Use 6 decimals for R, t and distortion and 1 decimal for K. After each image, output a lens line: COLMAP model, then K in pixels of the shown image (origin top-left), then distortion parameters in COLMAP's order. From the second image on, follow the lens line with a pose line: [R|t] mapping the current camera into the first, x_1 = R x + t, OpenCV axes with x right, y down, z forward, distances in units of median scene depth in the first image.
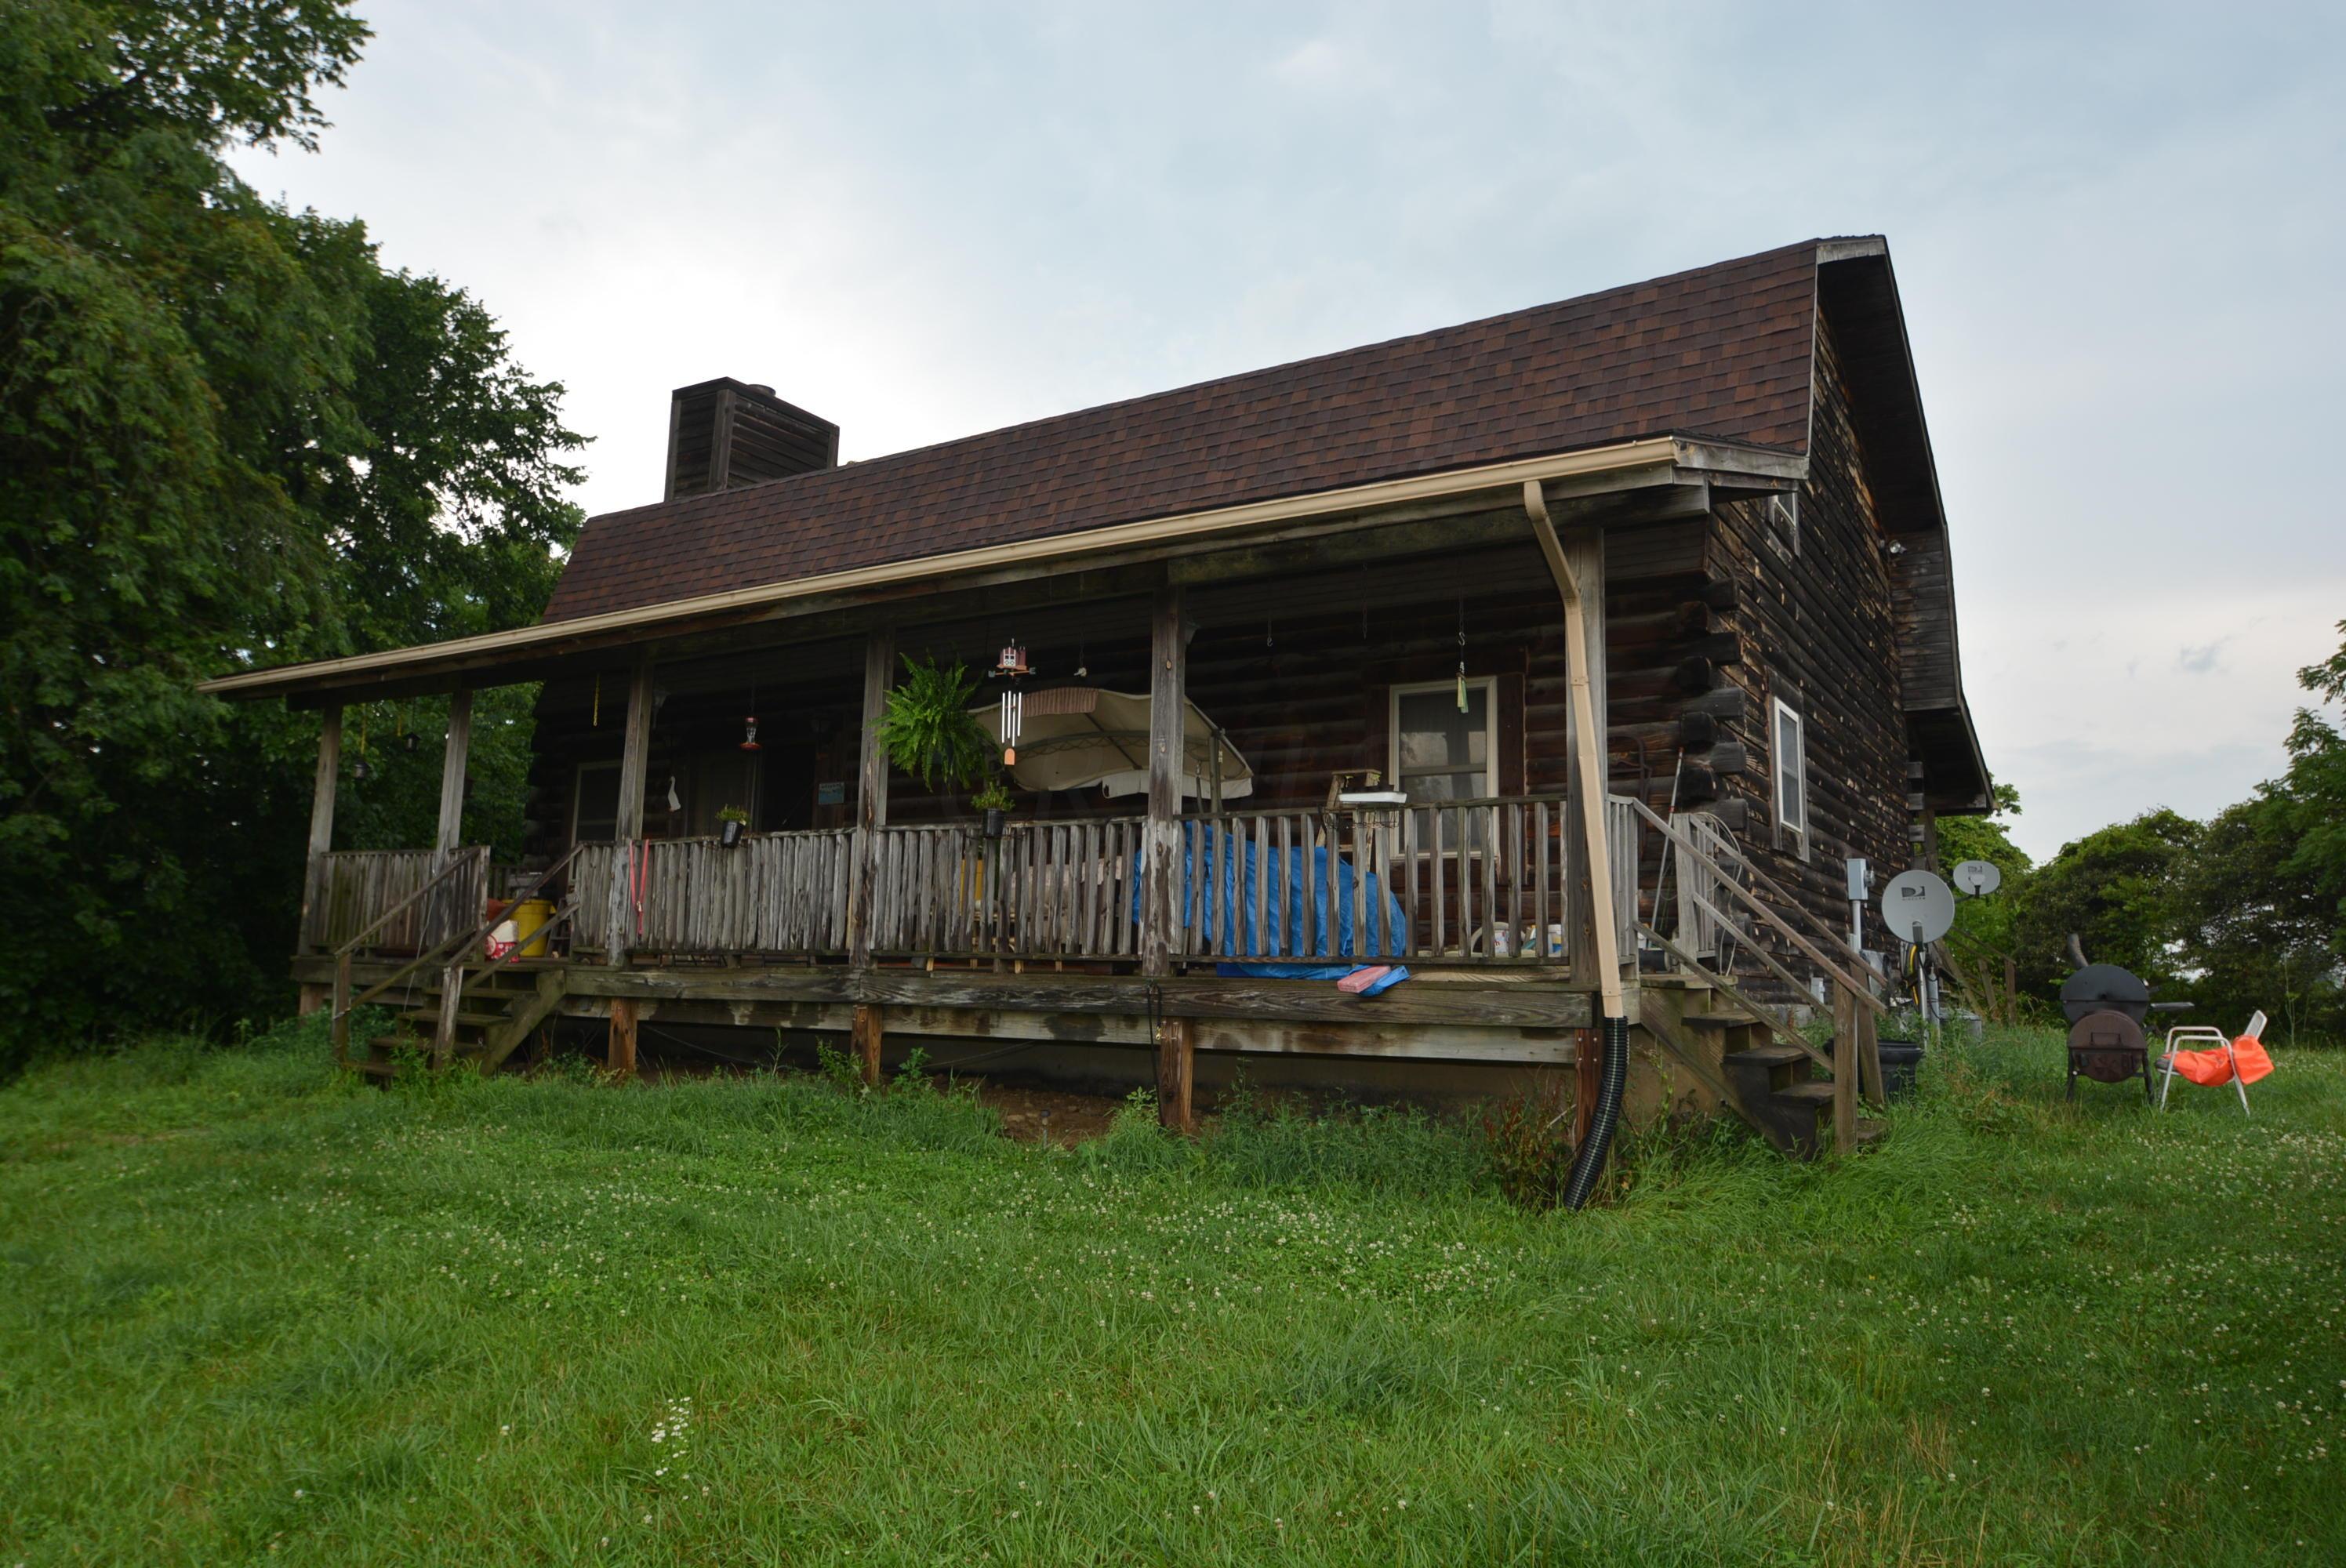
lens RADIAL K [[1546.6, 0, 1181.4], [0, 1546.6, 771.5], [0, 0, 1]] dist [-0.048751, 0.000071]
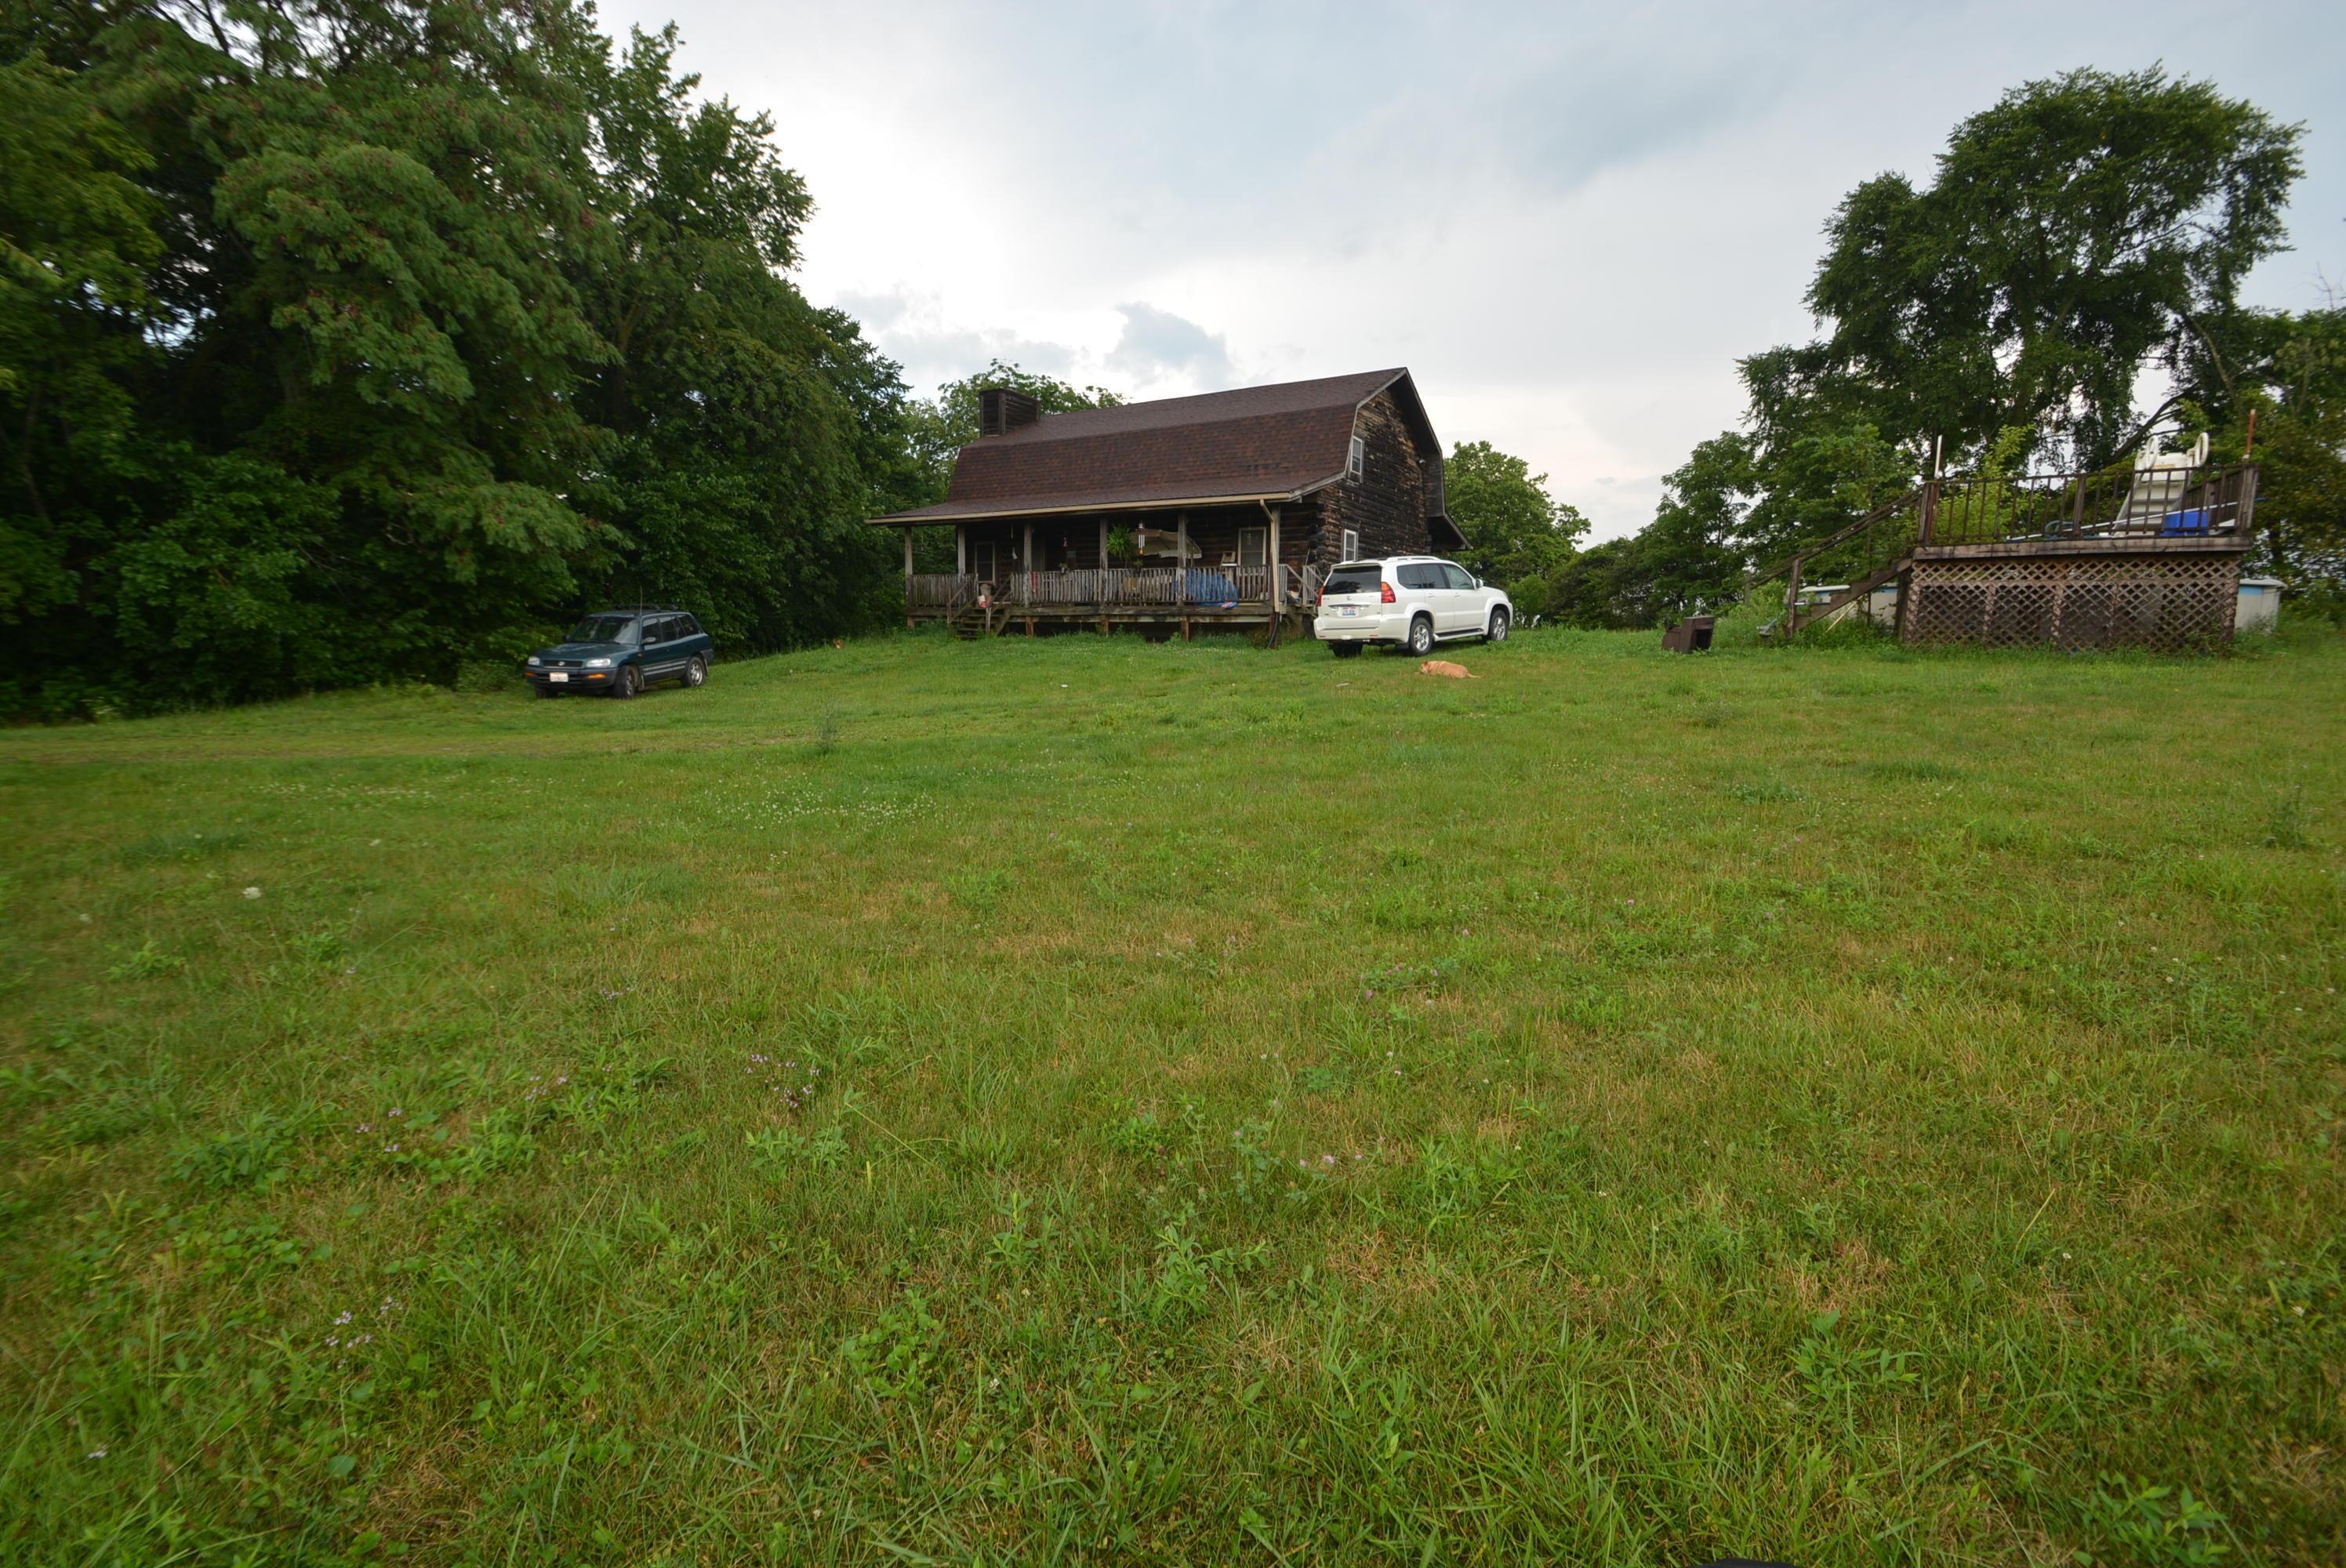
lens RADIAL K [[1027.8, 0, 1161.1], [0, 1027.8, 777.8], [0, 0, 1]] dist [0.007423, -0.012989]
pose [[0.999802, -0.014071, 0.014084, -0.098433], [0.009756, 0.962955, 0.269487, -0.149738], [-0.017354, -0.269296, 0.962901, -1.590095]]
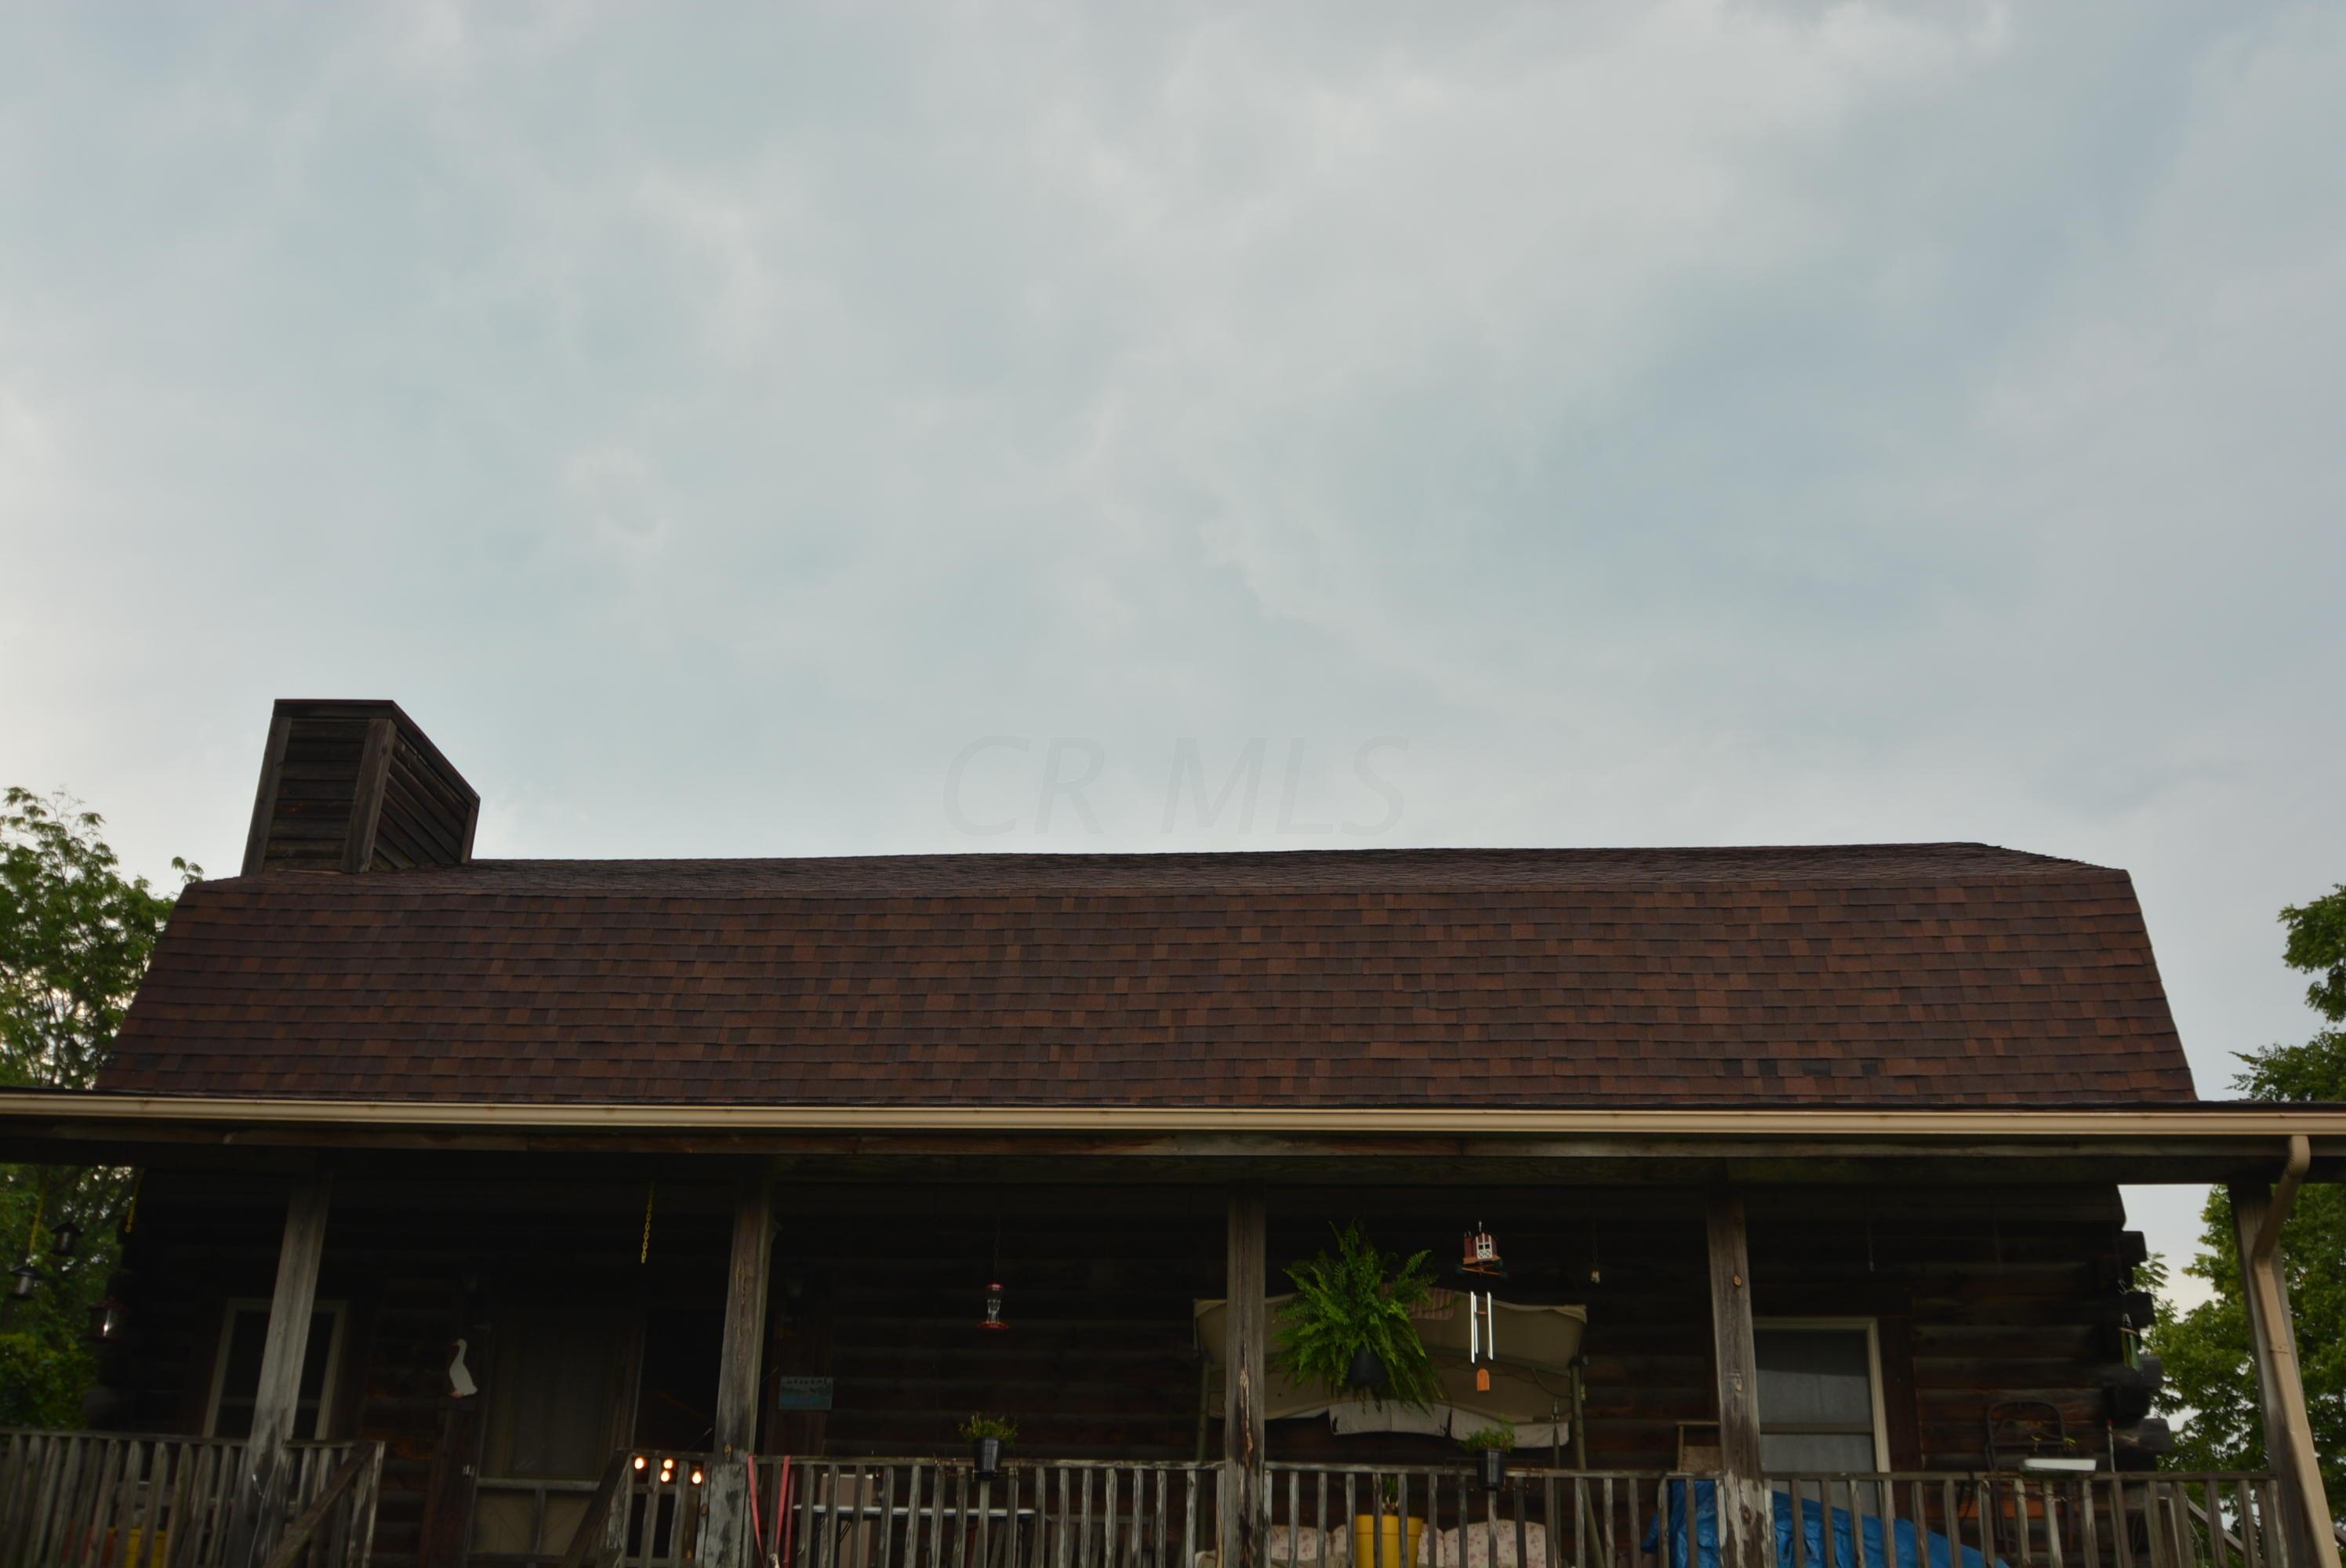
lens RADIAL K [[2337.6, 0, 1171.4], [0, 2337.6, 786.2], [0, 0, 1]] dist [-0.067197, 0.000000]
pose [[0.886429, 0.185401, 0.424110, -0.725095], [-0.072349, 0.960510, -0.268675, 0.026492], [-0.457175, 0.207478, 0.864838, 0.026585]]
